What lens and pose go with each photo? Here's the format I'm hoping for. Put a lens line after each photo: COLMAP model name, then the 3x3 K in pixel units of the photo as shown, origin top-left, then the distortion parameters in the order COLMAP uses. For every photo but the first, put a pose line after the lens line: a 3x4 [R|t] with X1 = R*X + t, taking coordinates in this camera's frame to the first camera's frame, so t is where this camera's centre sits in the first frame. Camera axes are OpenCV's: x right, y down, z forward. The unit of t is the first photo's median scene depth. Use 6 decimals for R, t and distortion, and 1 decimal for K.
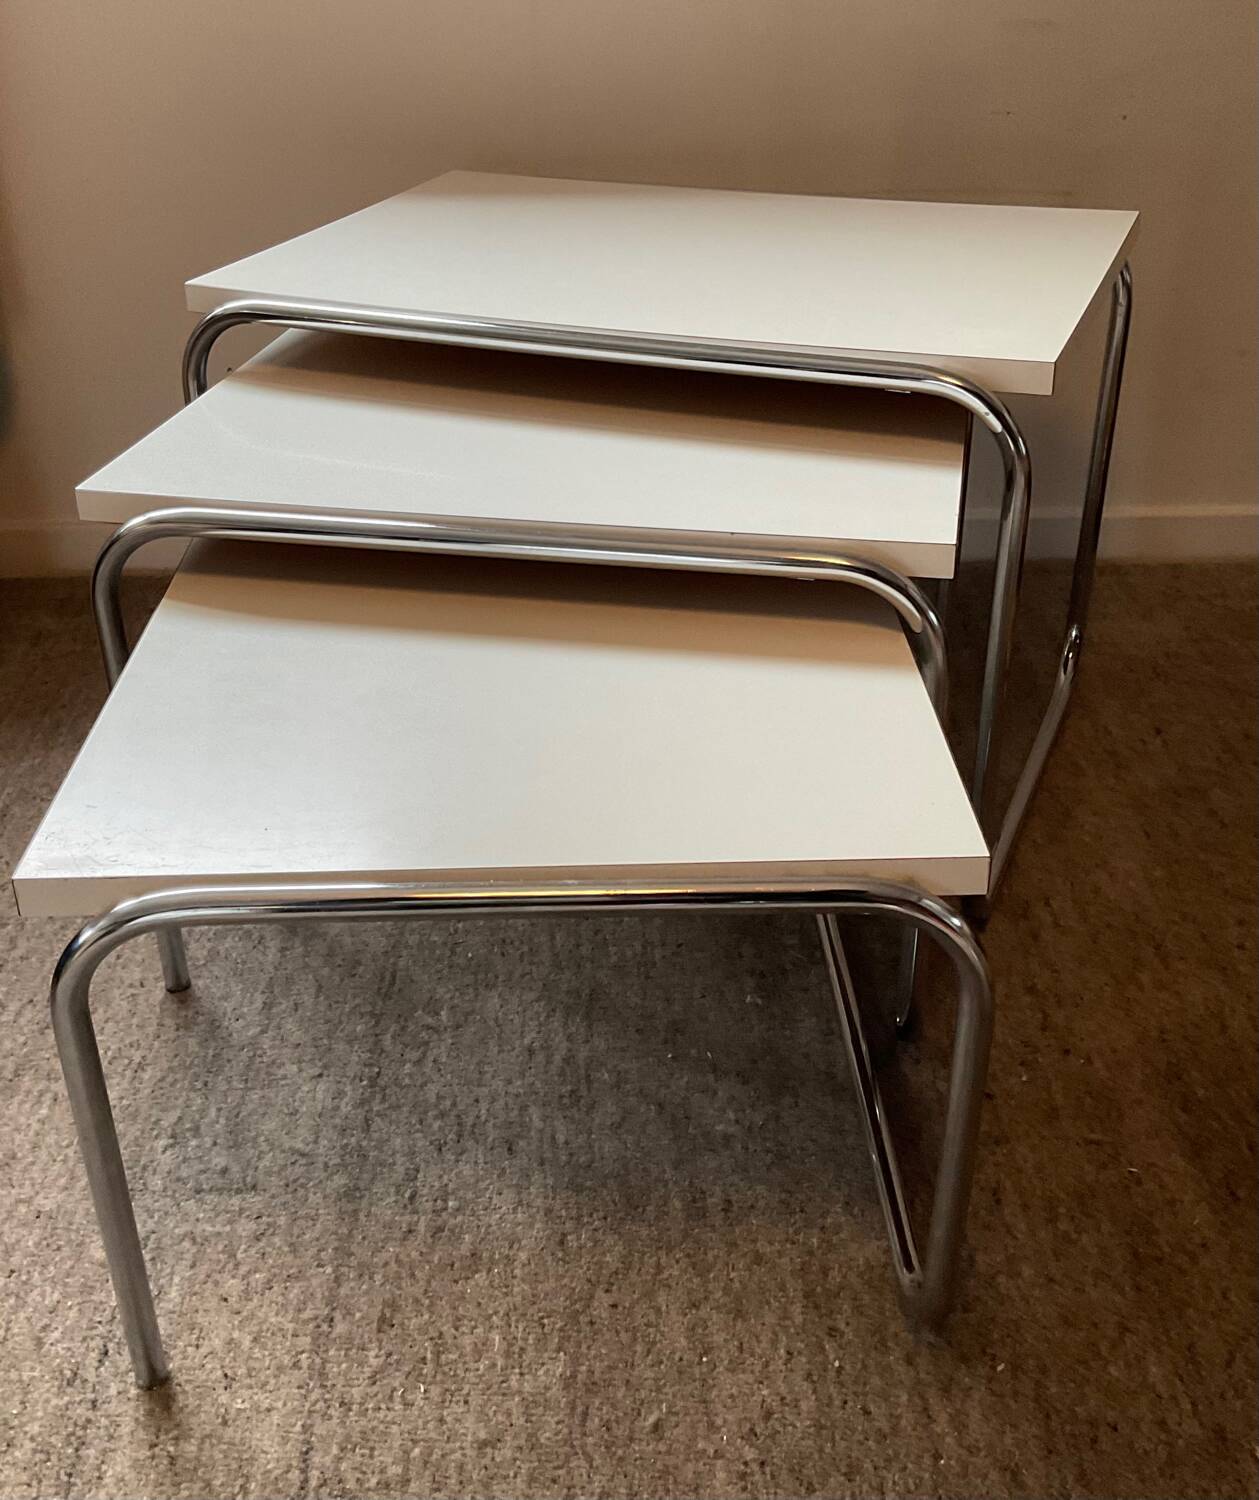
lens RADIAL K [[1767.2, 0, 596.3], [0, 1767.2, 782.2], [0, 0, 1]] dist [0.067120, 0.000000]
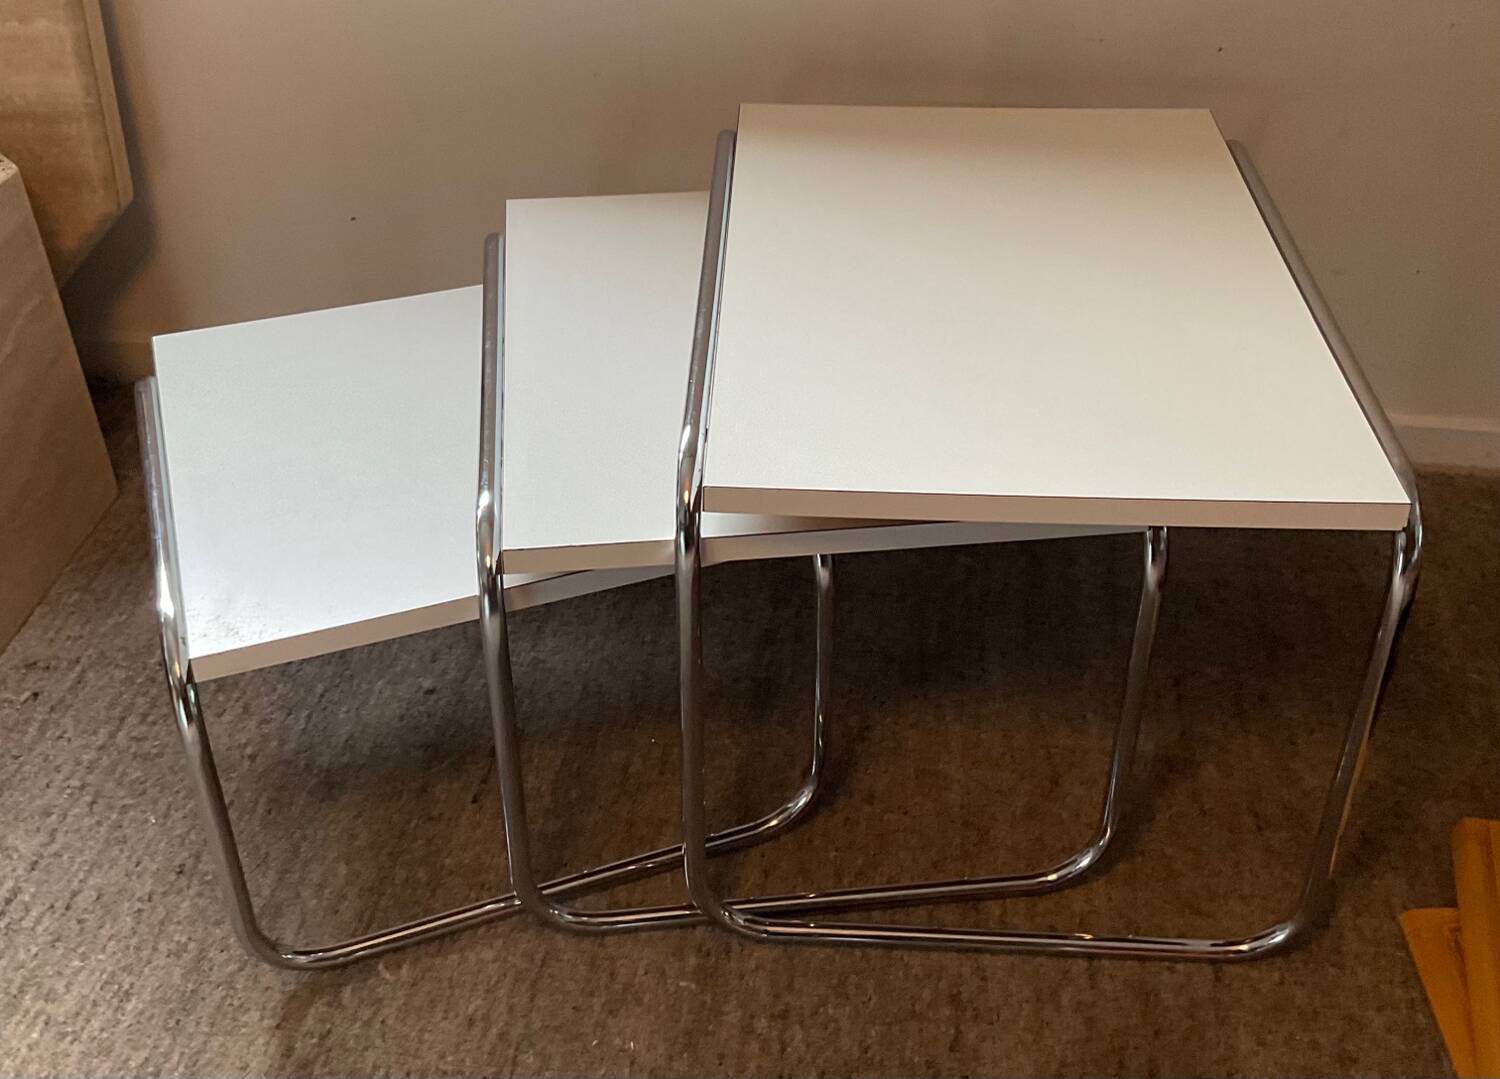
lens RADIAL K [[1745.7, 0, 749.8], [0, 1745.7, 454.0], [0, 0, 1]] dist [0.012066, 0.000000]
pose [[0.991551, 0.083401, -0.099356, 0.211160], [-0.074398, 0.993057, 0.091117, -0.305689], [0.106265, -0.082955, 0.990871, -0.015867]]
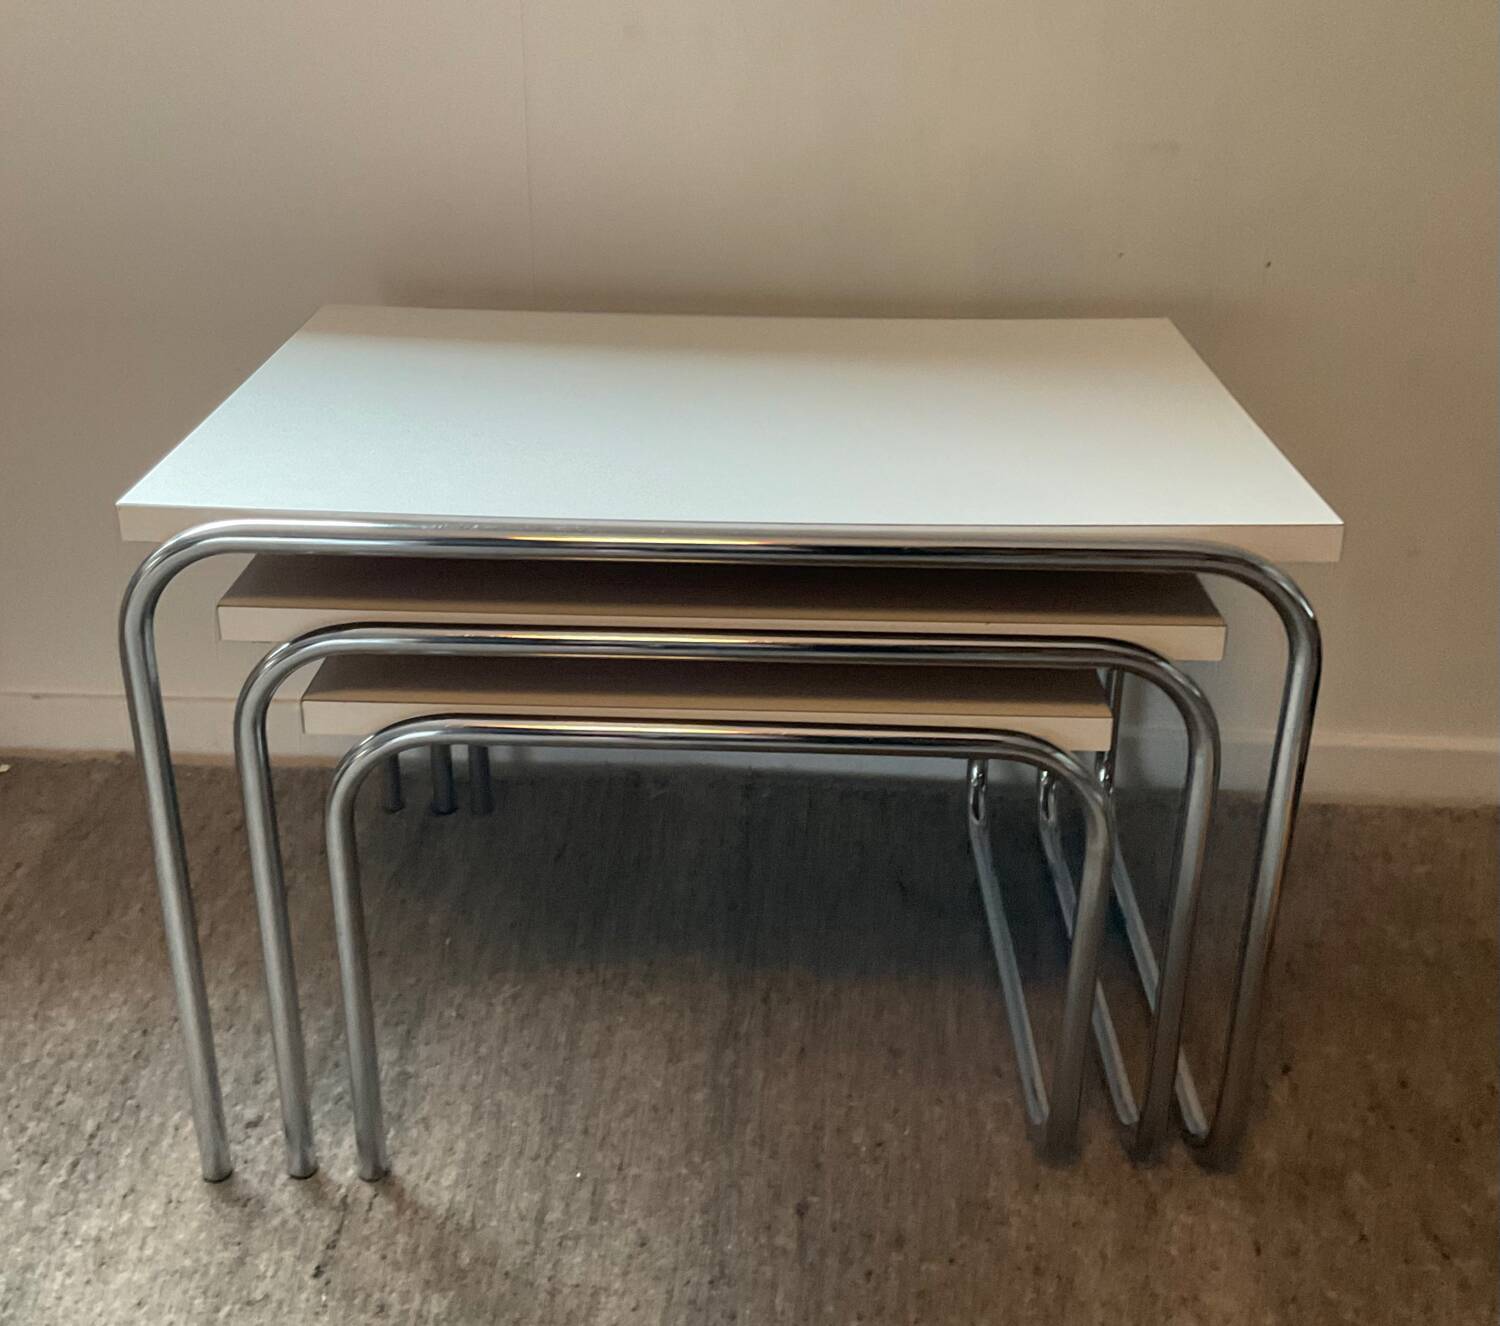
lens RADIAL K [[1808.1, 0, 756.2], [0, 1808.1, 652.6], [0, 0, 1]] dist [0.020455, 0.000000]
pose [[0.998689, 0.045559, -0.023357, 0.132432], [-0.047483, 0.994829, -0.089783, -0.163692], [0.019146, 0.090774, 0.995687, 0.278609]]
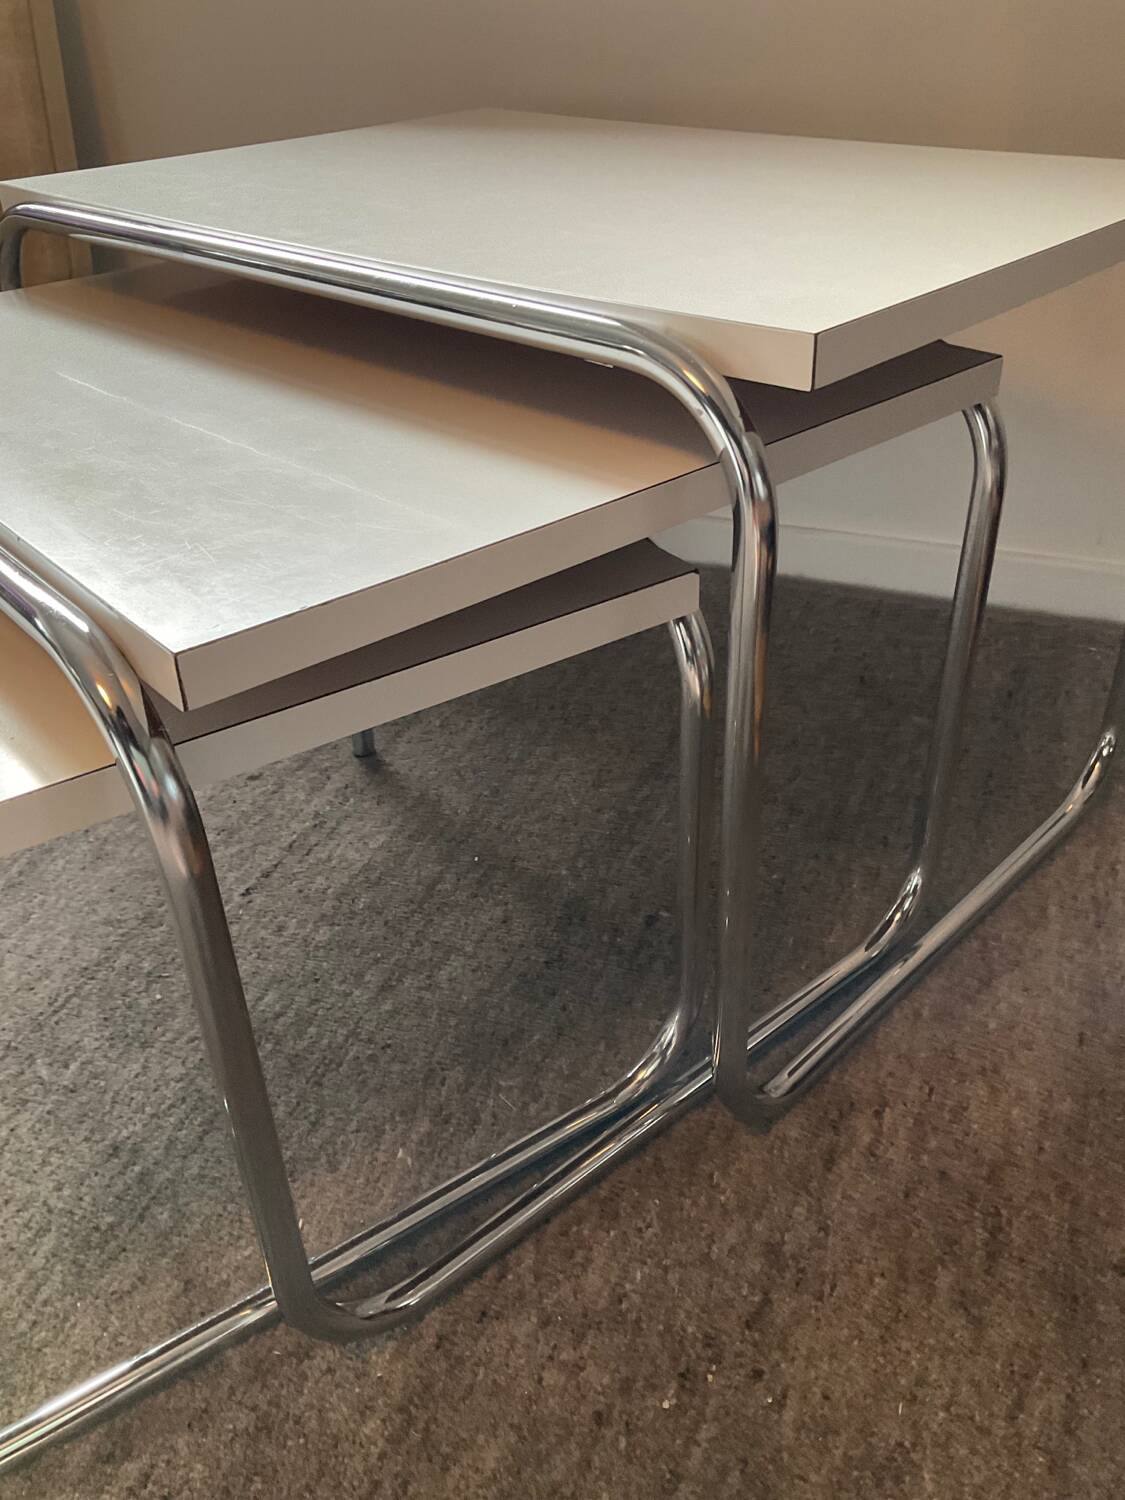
lens RADIAL K [[1279.1, 0, 551.3], [0, 1279.1, 770.9], [0, 0, 1]] dist [0.071124, -0.152723]
pose [[0.926927, 0.194174, -0.321096, 0.306567], [-0.170722, 0.980238, 0.099938, -0.112629], [0.334156, -0.037817, 0.941759, 0.518656]]
